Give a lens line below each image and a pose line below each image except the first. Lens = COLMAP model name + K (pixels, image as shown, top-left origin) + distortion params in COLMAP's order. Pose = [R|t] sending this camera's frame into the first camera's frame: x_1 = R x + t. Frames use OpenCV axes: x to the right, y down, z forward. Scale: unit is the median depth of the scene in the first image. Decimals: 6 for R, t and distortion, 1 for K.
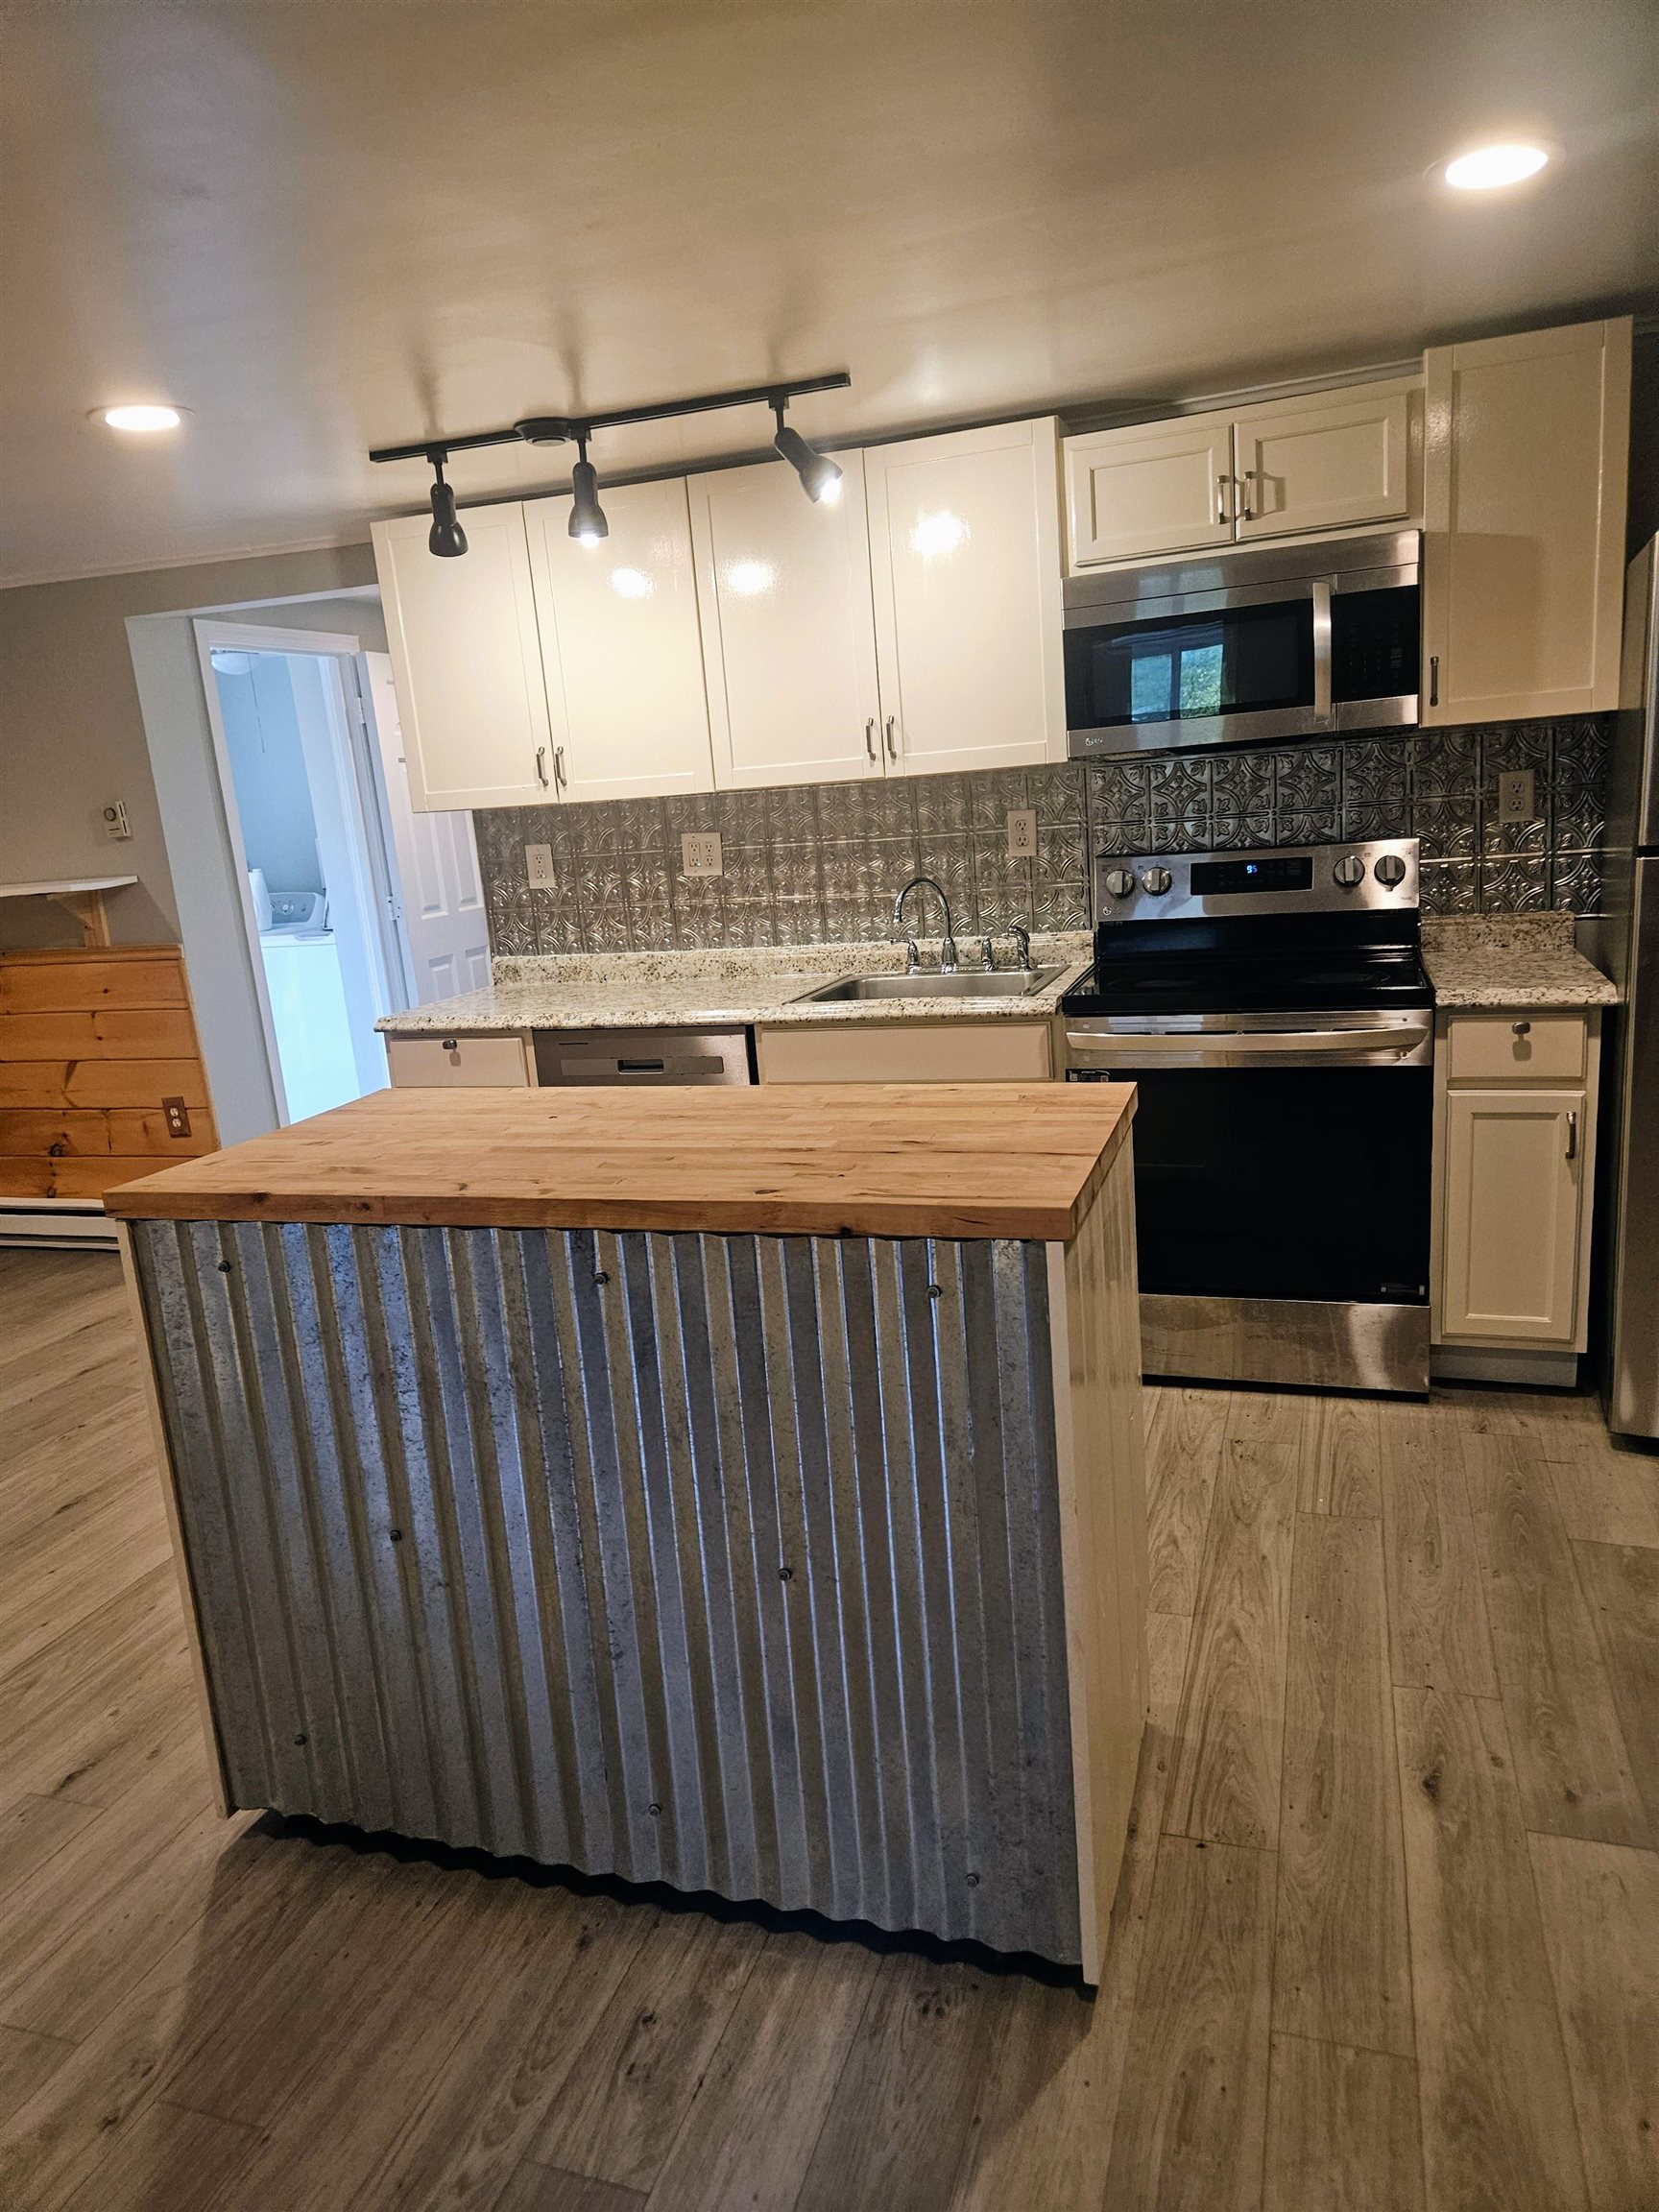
lens RADIAL K [[1471.6, 0, 829.5], [0, 1471.6, 1106.0], [0, 0, 1]] dist [0.000015, -0.000095]
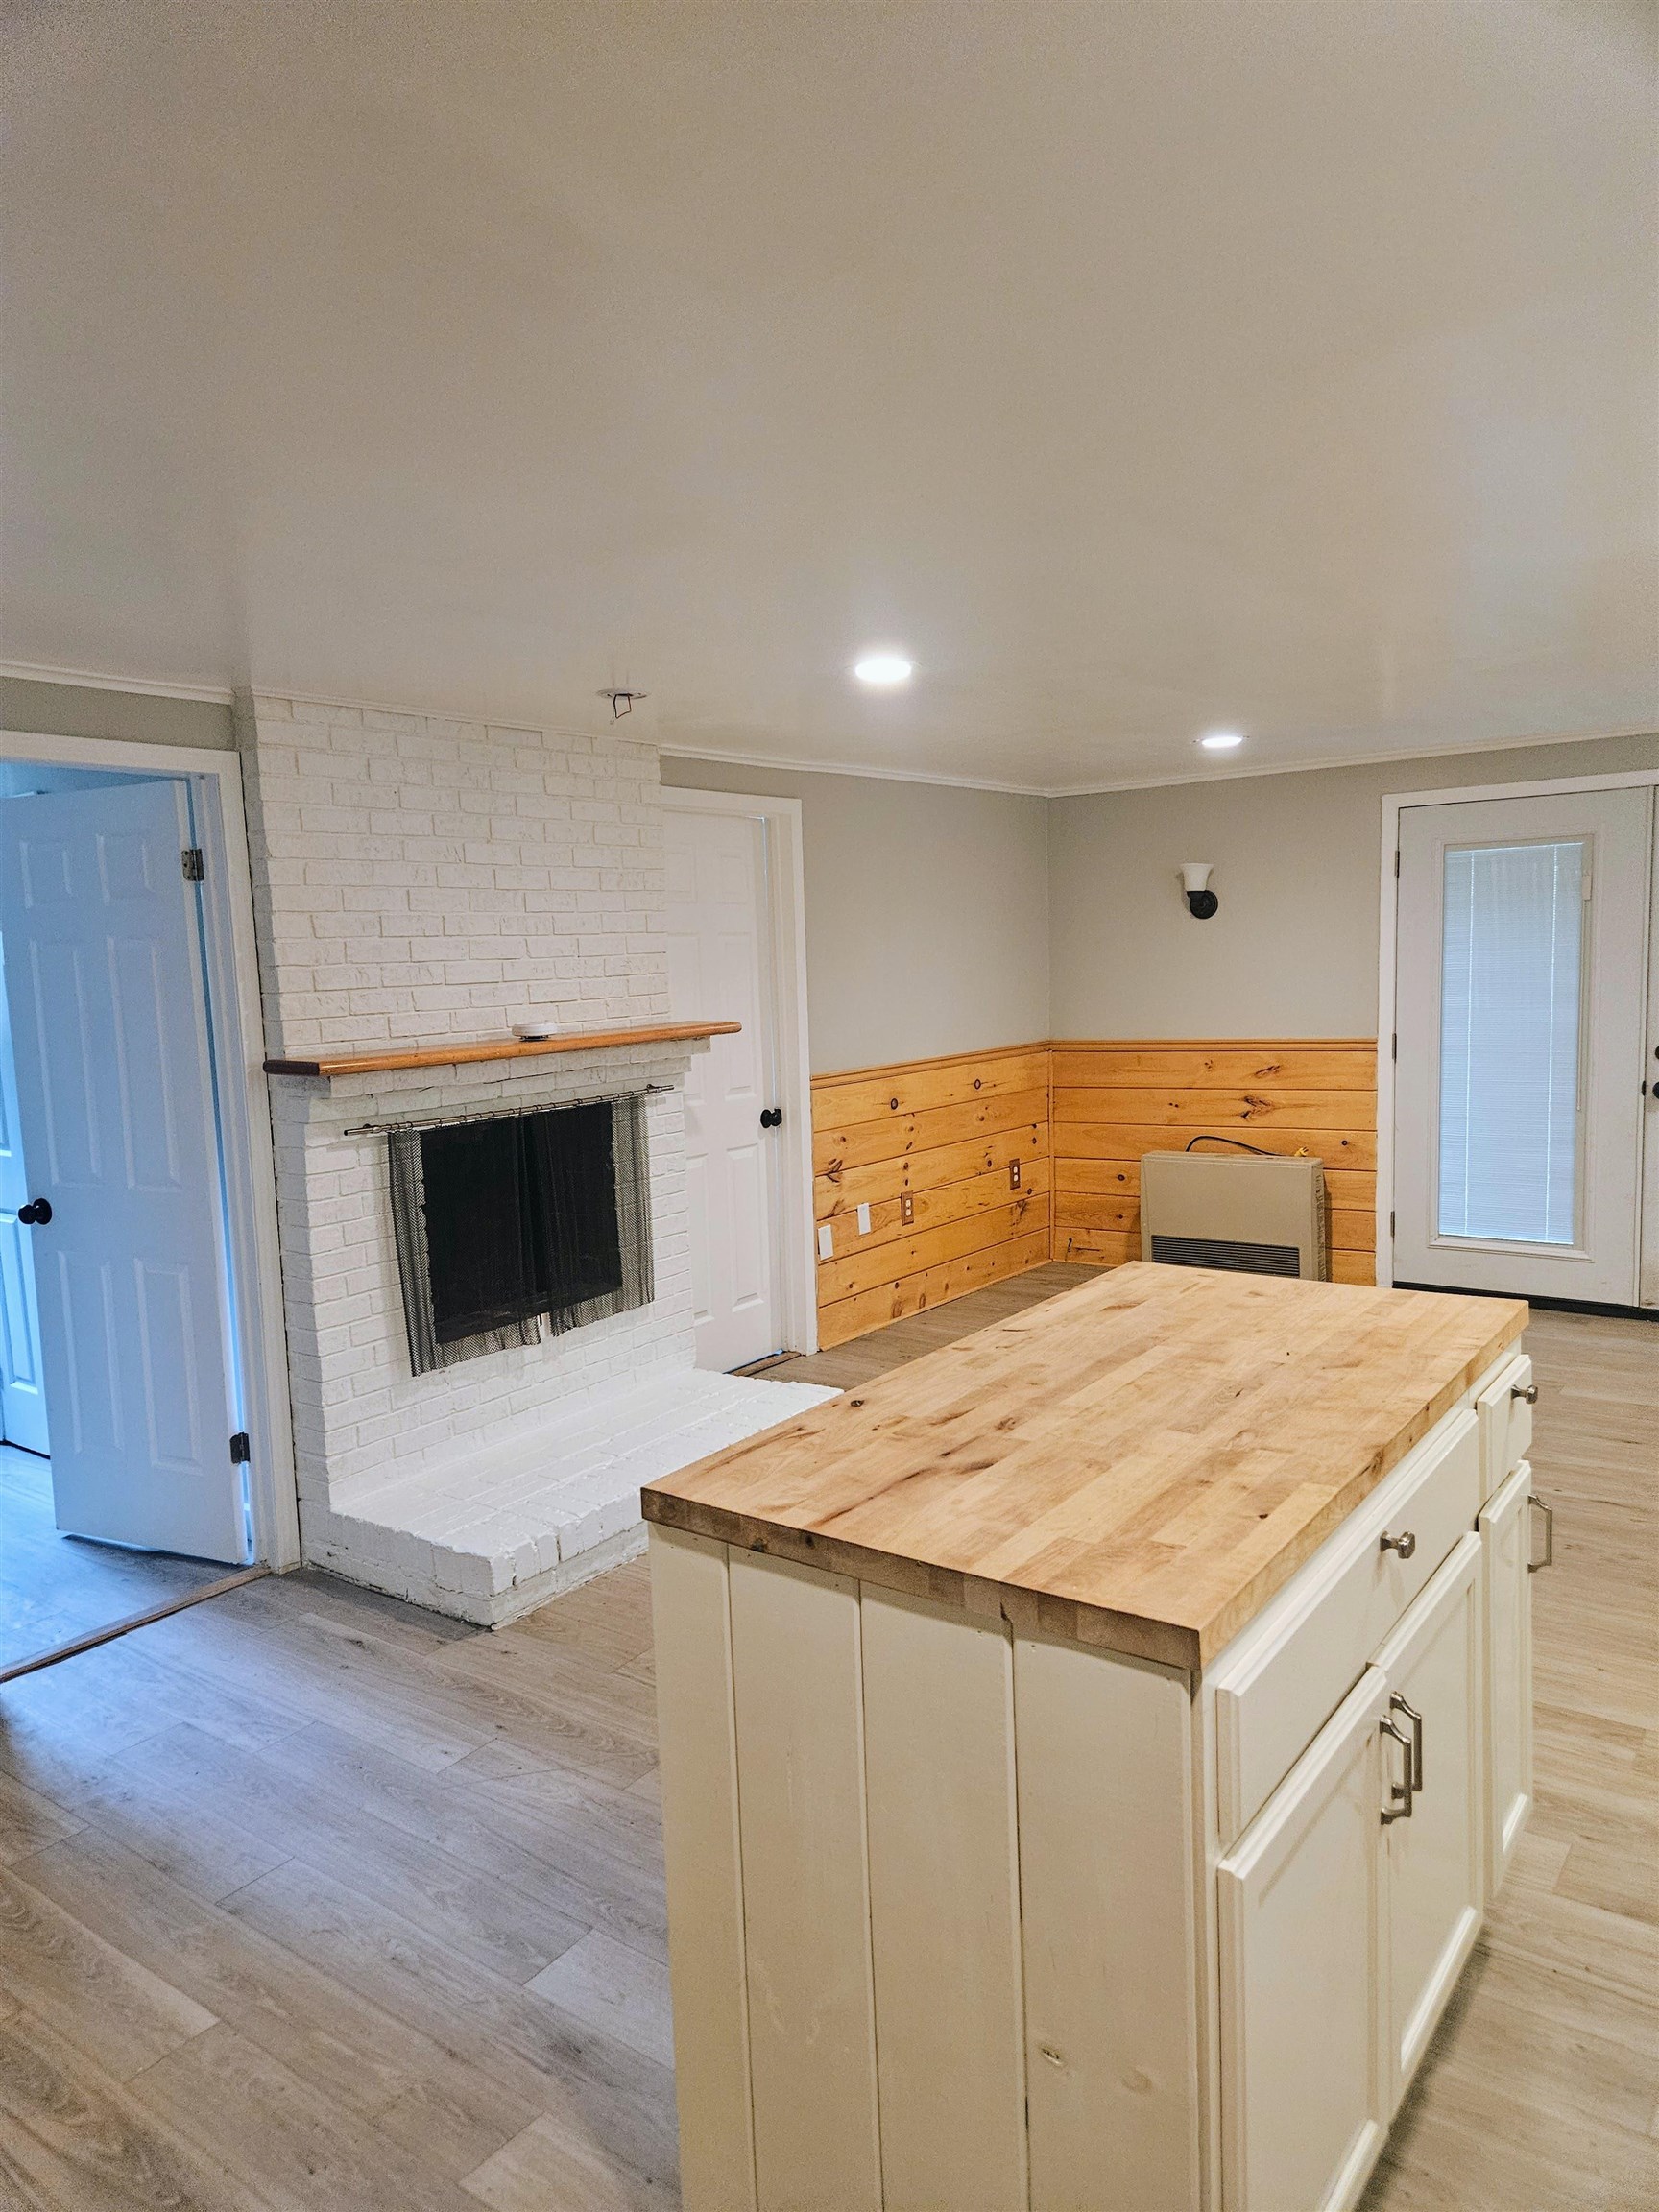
lens RADIAL K [[1471.6, 0, 829.5], [0, 1471.6, 1106.0], [0, 0, 1]] dist [0.000015, -0.000095]
pose [[-0.300778, 0.191530, -0.934264, 0.939143], [-0.148411, 0.958292, 0.244236, -0.416271], [0.942076, 0.212116, -0.259808, 1.196127]]
